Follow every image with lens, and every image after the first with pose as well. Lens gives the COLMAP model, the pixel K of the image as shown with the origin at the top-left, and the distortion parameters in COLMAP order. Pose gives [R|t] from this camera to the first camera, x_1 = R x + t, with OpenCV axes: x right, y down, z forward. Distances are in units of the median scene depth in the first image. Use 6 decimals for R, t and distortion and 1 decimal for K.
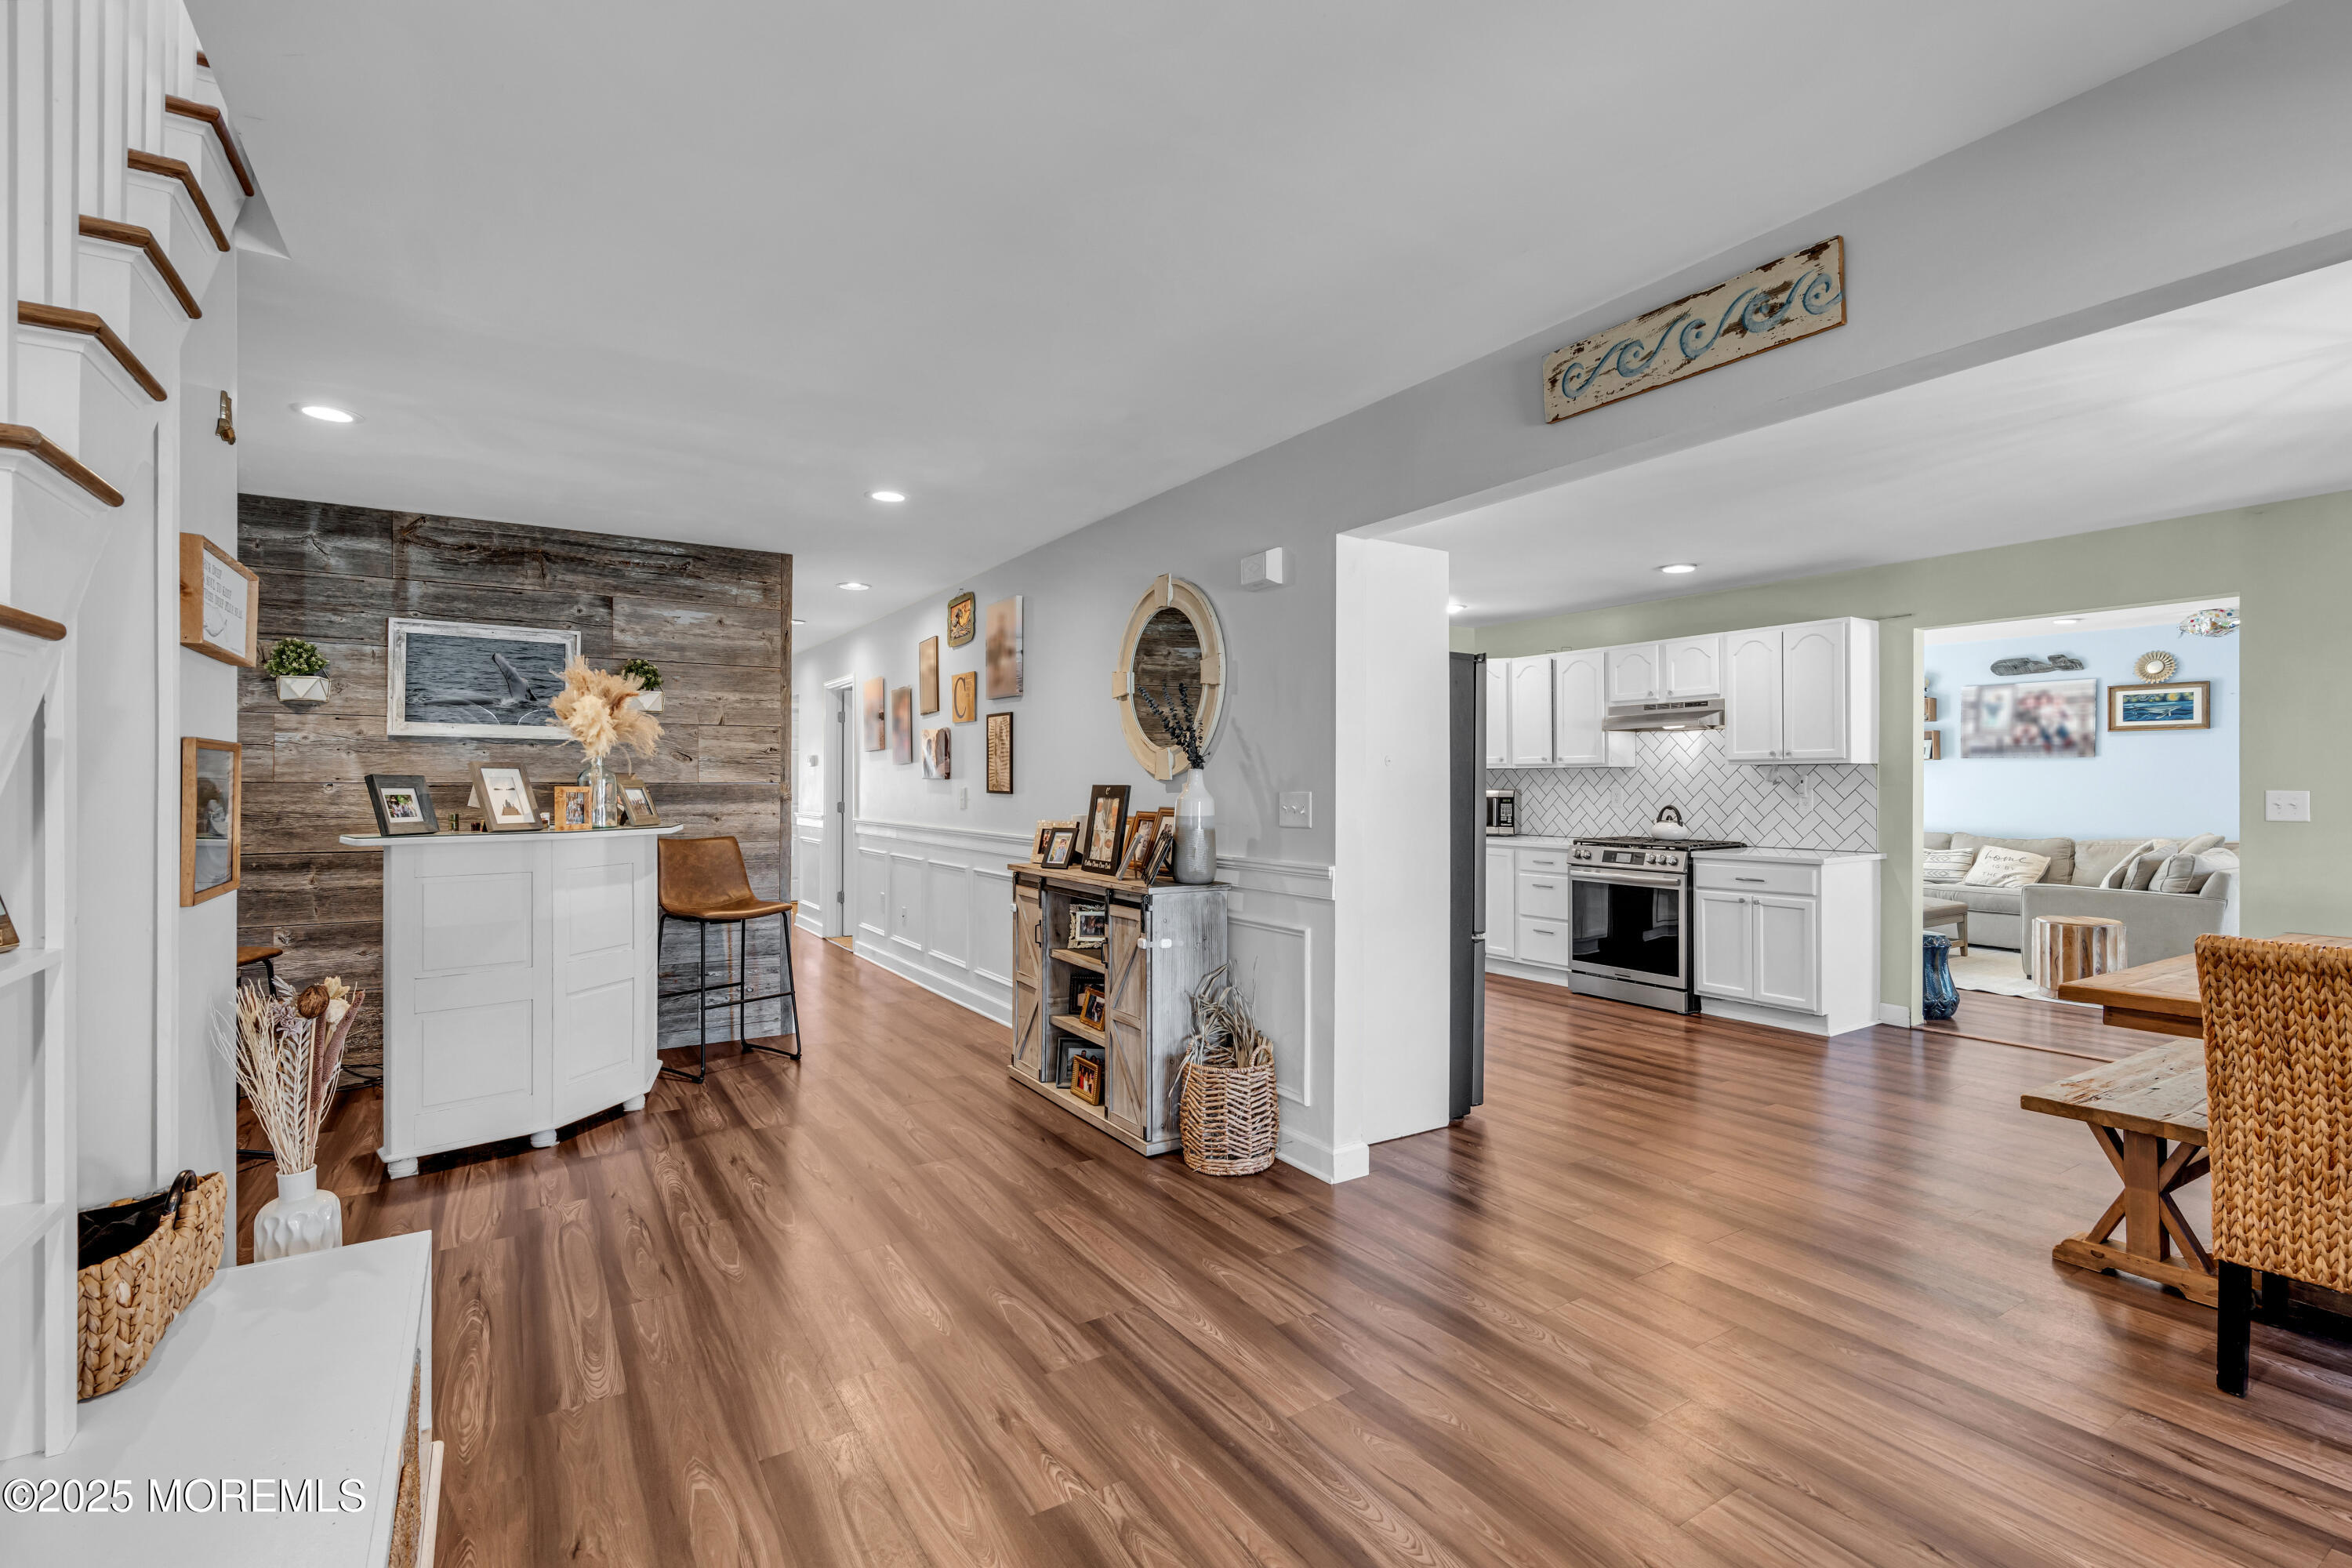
lens RADIAL K [[1058.3, 0, 1181.0], [0, 1058.3, 779.3], [0, 0, 1]] dist [-0.009563, 0.003777]
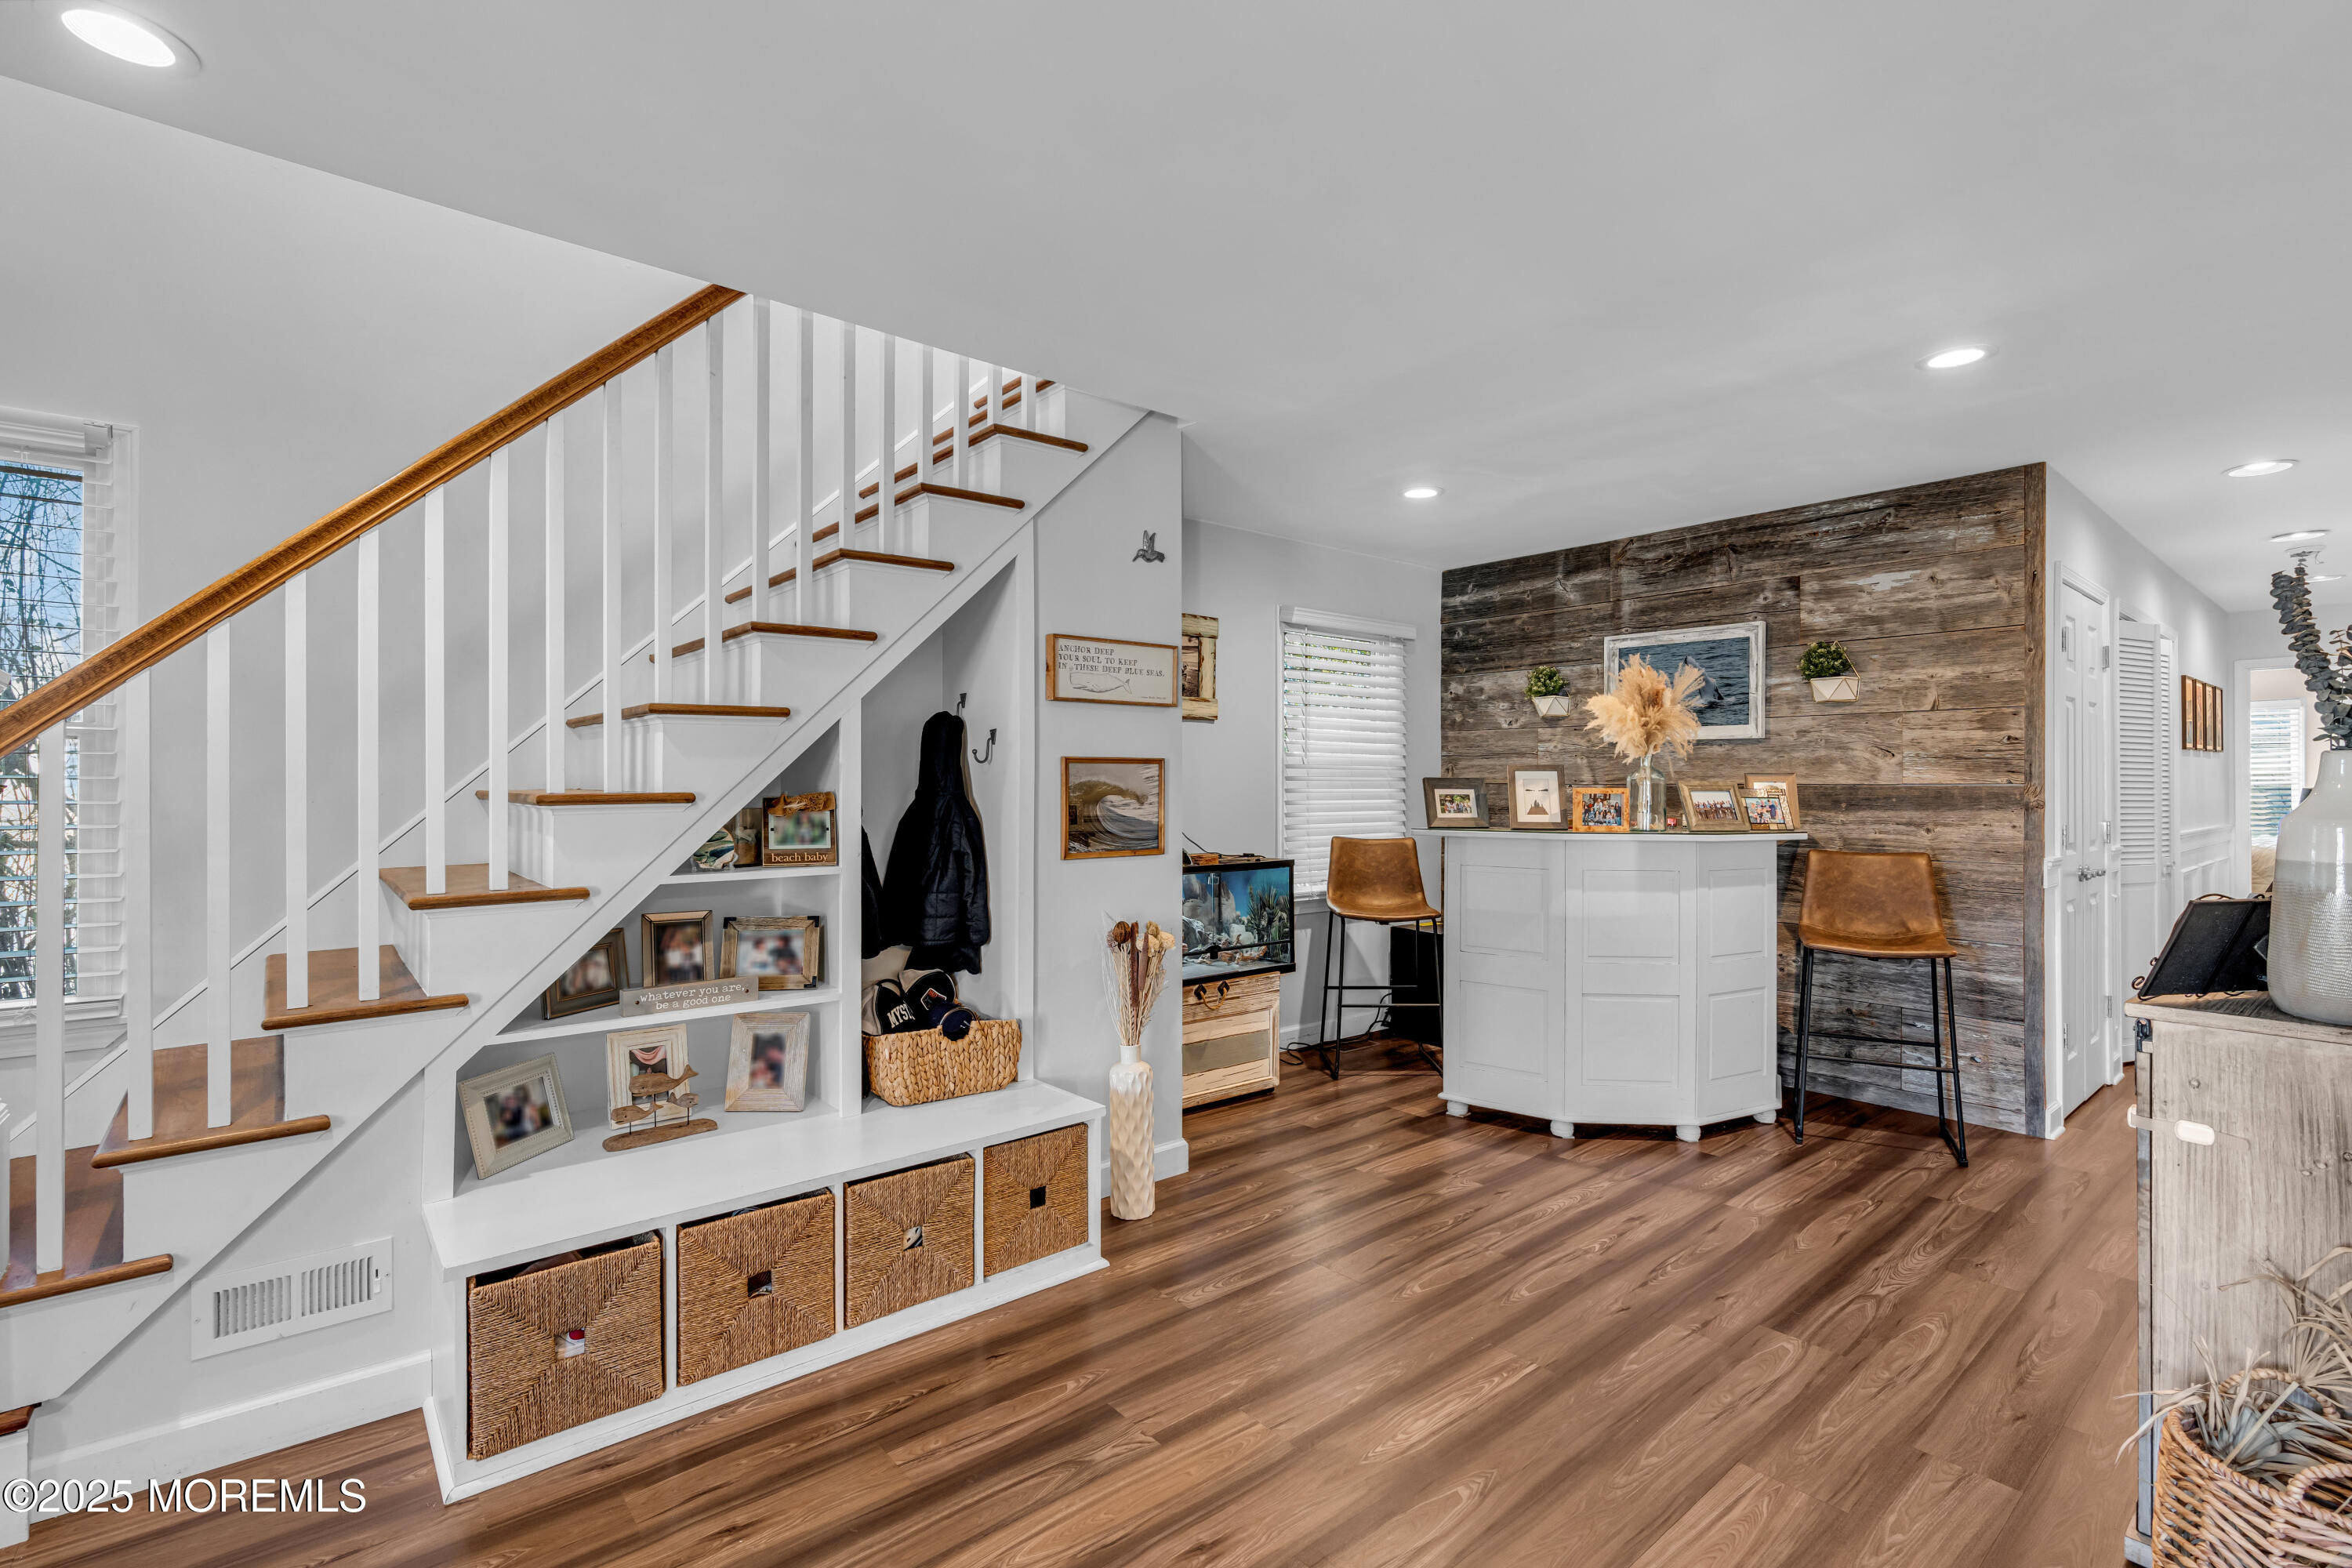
lens RADIAL K [[1058.3, 0, 1187.0], [0, 1058.3, 778.6], [0, 0, 1]] dist [-0.009563, 0.003777]
pose [[0.140367, -0.005375, -0.990085, 0.240908], [0.003291, 0.999982, -0.004962, 0.001201], [0.990094, -0.002562, 0.140382, 0.320053]]
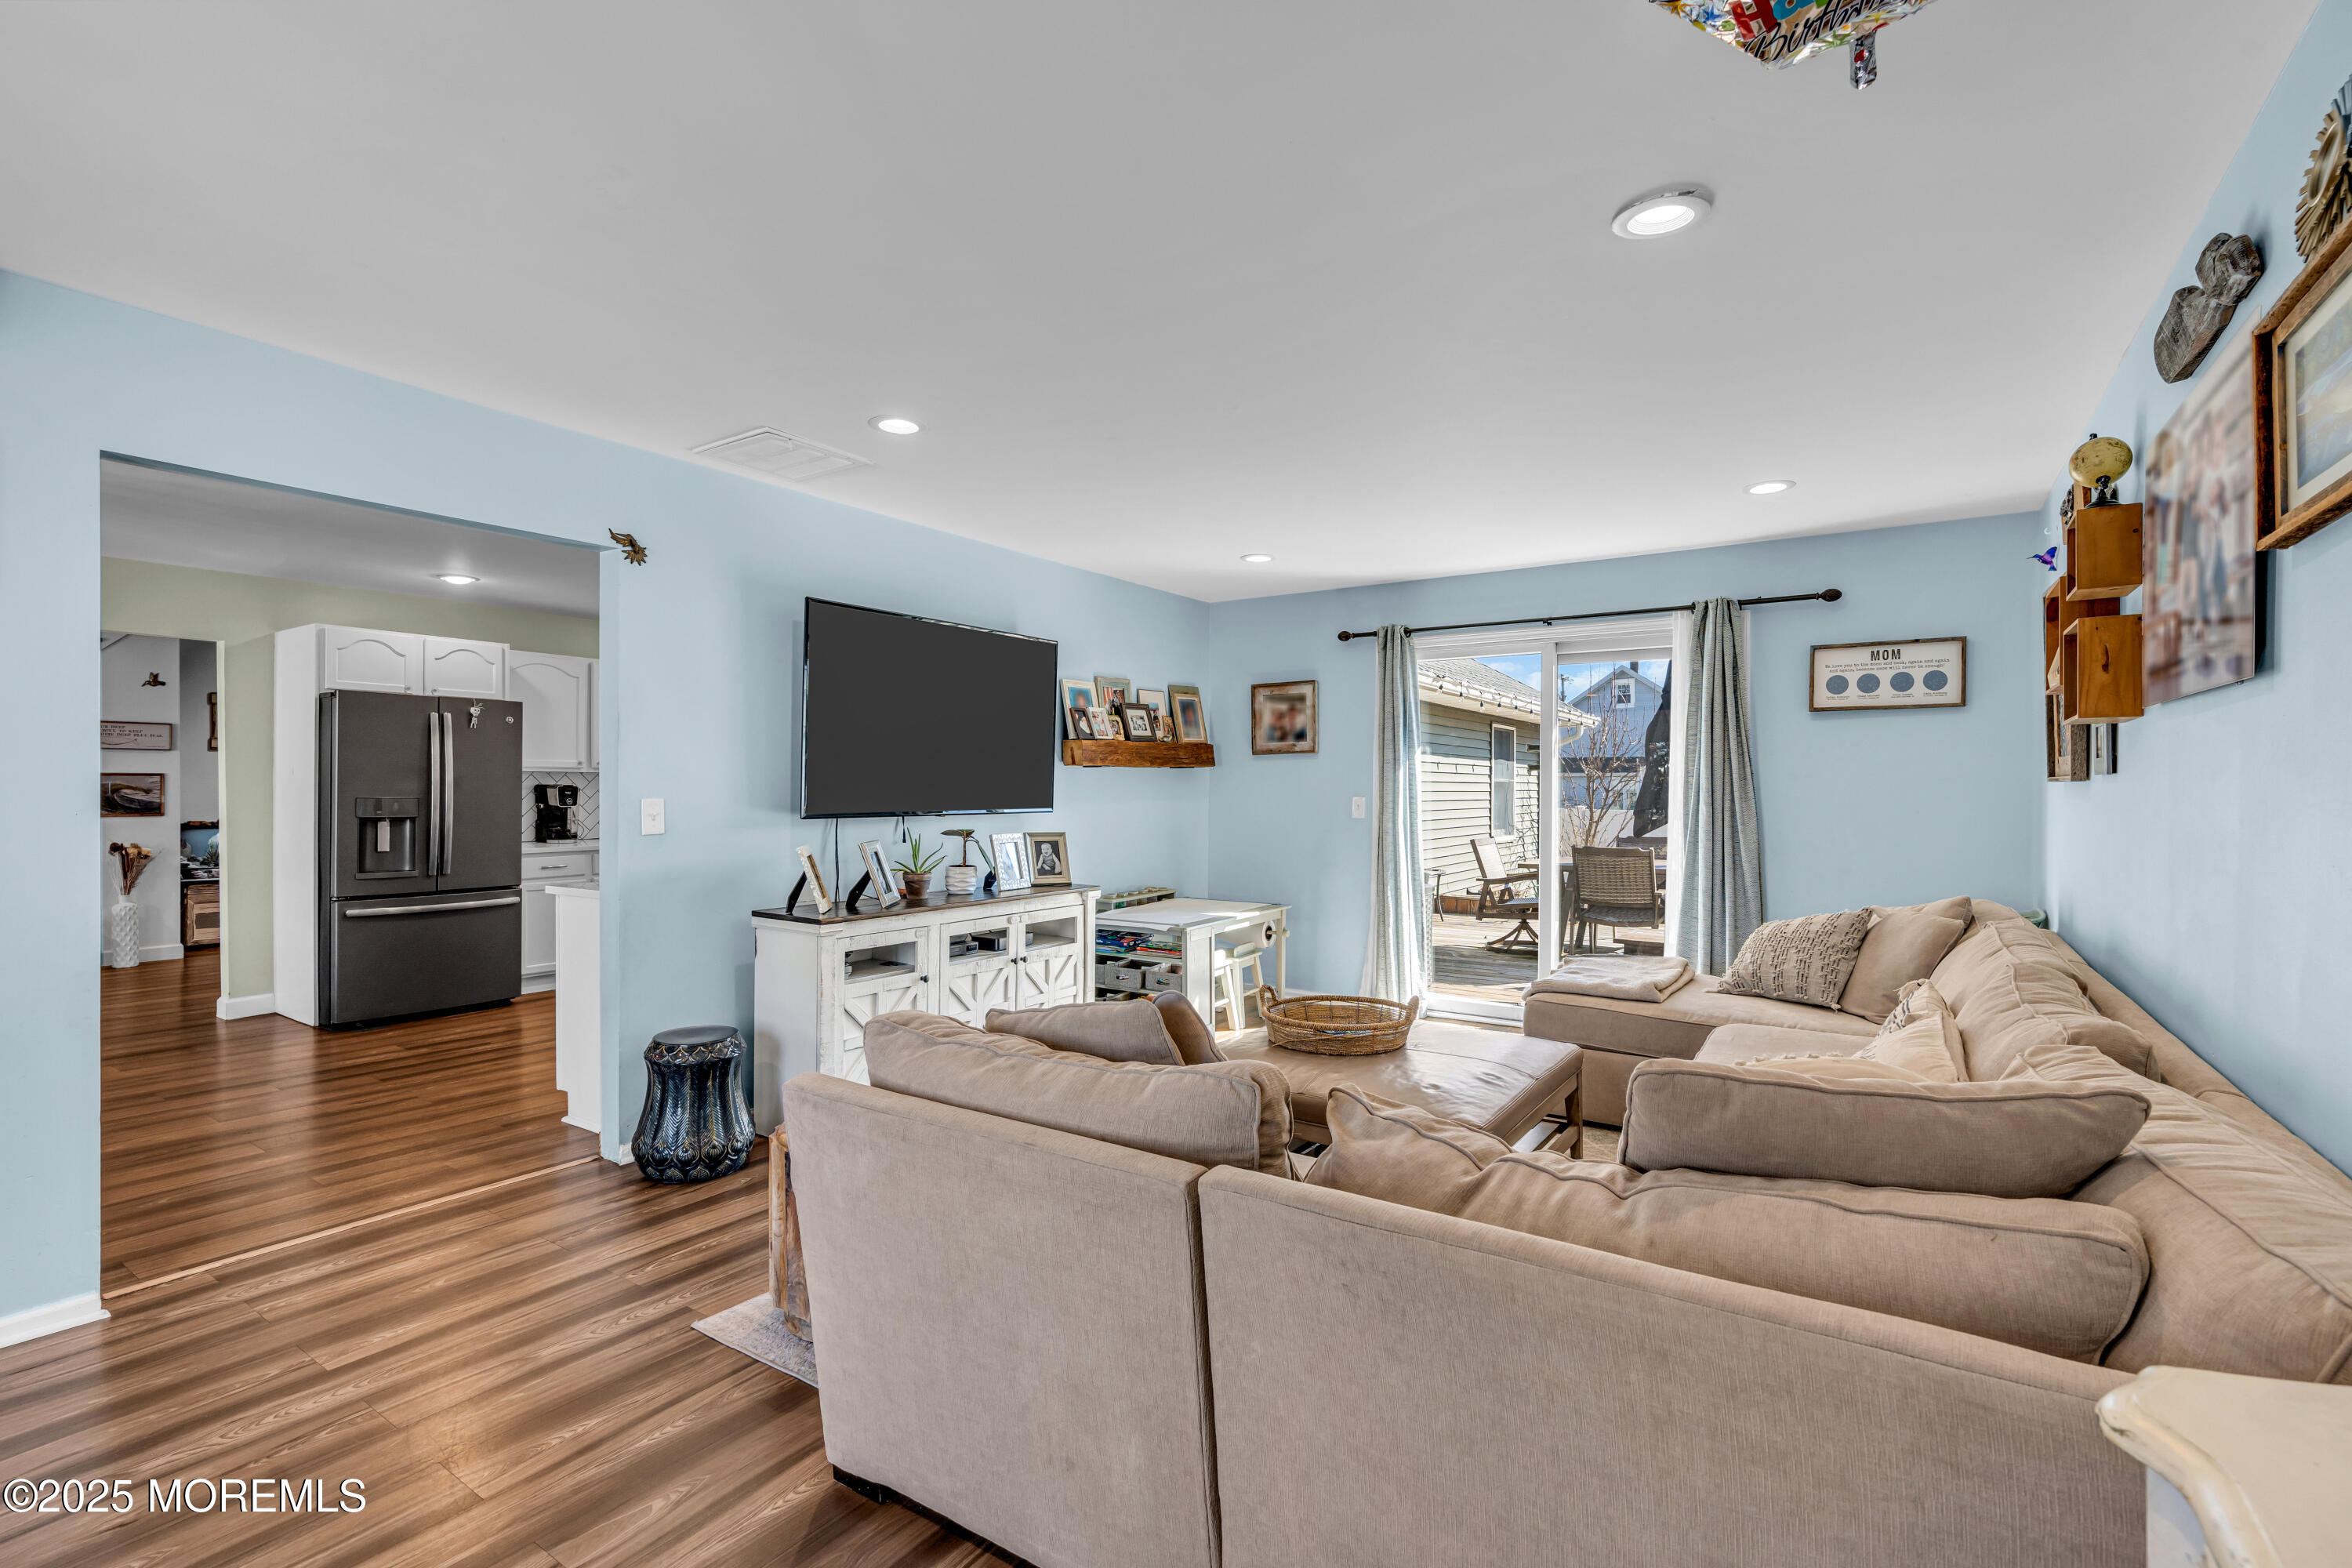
lens RADIAL K [[1058.3, 0, 1181.9], [0, 1058.3, 795.9], [0, 0, 1]] dist [-0.009563, 0.003777]
pose [[0.407427, 0.008539, -0.913198, 1.399506], [-0.001475, 0.999961, 0.008692, 0.001927], [0.913236, -0.002195, 0.407424, 1.029541]]
